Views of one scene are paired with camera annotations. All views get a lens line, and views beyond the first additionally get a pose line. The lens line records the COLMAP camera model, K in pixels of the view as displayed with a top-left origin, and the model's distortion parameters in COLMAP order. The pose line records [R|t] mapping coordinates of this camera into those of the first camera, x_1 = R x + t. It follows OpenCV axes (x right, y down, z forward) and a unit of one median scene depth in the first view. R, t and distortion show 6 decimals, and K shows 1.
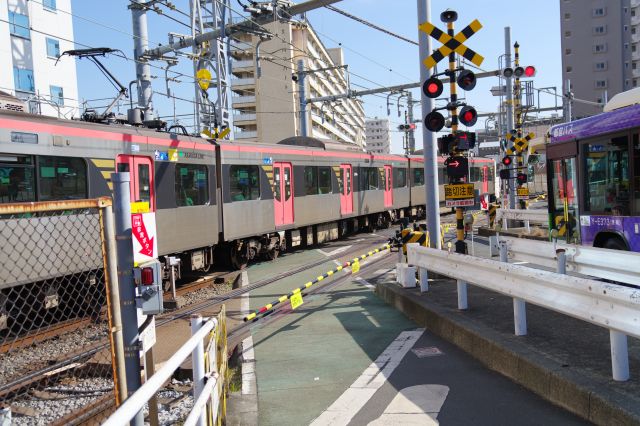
lens RADIAL K [[500.4, 0, 311.6], [0, 500.4, 216.2], [0, 0, 1]] dist [-0.078689, 0.061719]
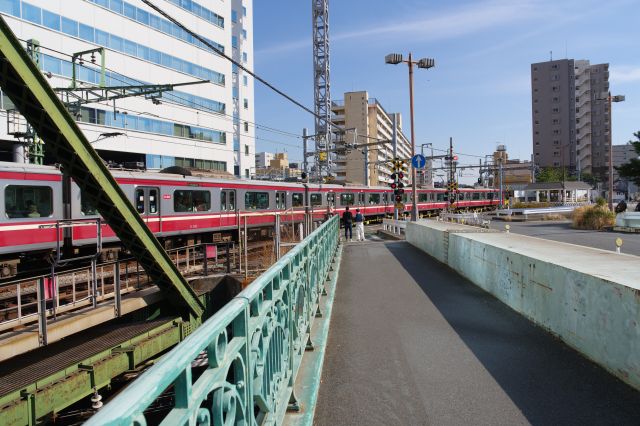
lens RADIAL K [[460.0, 0, 320.0], [0, 460.0, 213.0], [0, 0, 1]] dist [-0.095763, 0.060777]
pose [[0.986215, 0.042556, -0.159902, 0.704452], [-0.045285, 0.998884, -0.013455, 0.203547], [0.159151, 0.020511, 0.987041, -6.422558]]
